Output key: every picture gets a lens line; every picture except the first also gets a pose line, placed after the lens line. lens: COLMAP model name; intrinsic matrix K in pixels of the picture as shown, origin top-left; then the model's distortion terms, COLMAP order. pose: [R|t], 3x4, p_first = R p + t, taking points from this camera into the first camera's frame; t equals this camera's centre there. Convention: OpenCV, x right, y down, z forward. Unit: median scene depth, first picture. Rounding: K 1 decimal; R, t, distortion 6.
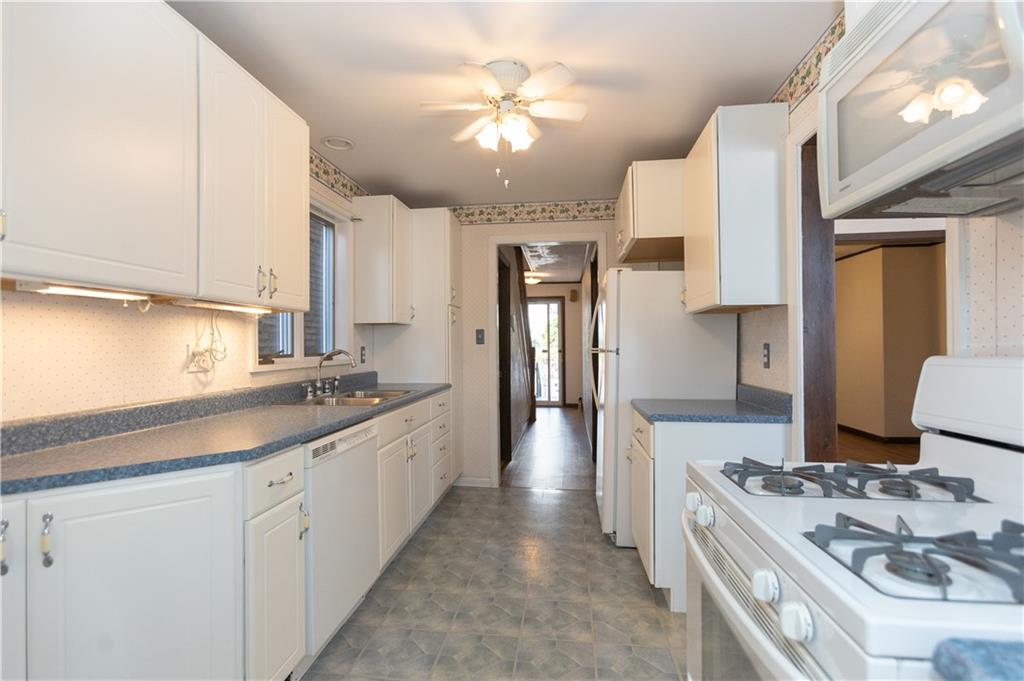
lens RADIAL K [[463.0, 0, 519.7], [0, 463.0, 341.8], [0, 0, 1]] dist [-0.008866, 0.005528]
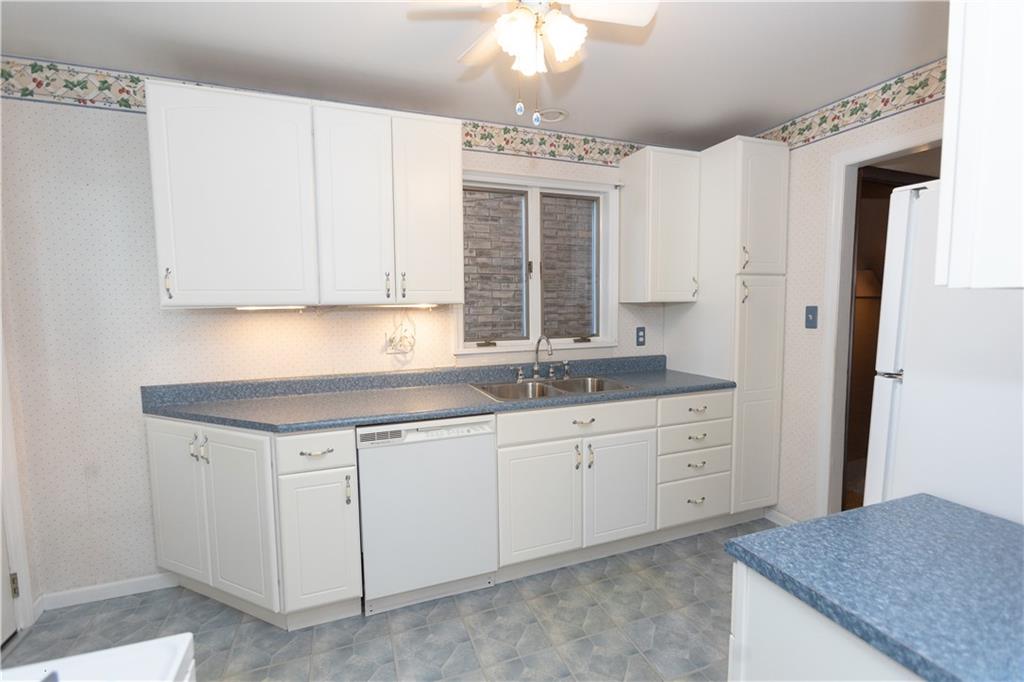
lens RADIAL K [[463.0, 0, 518.5], [0, 463.0, 341.8], [0, 0, 1]] dist [-0.008866, 0.005528]
pose [[0.471948, 0.077476, -0.878216, 0.447860], [0.009969, 0.995599, 0.093189, -0.062538], [0.881570, -0.052735, 0.469098, 0.488520]]
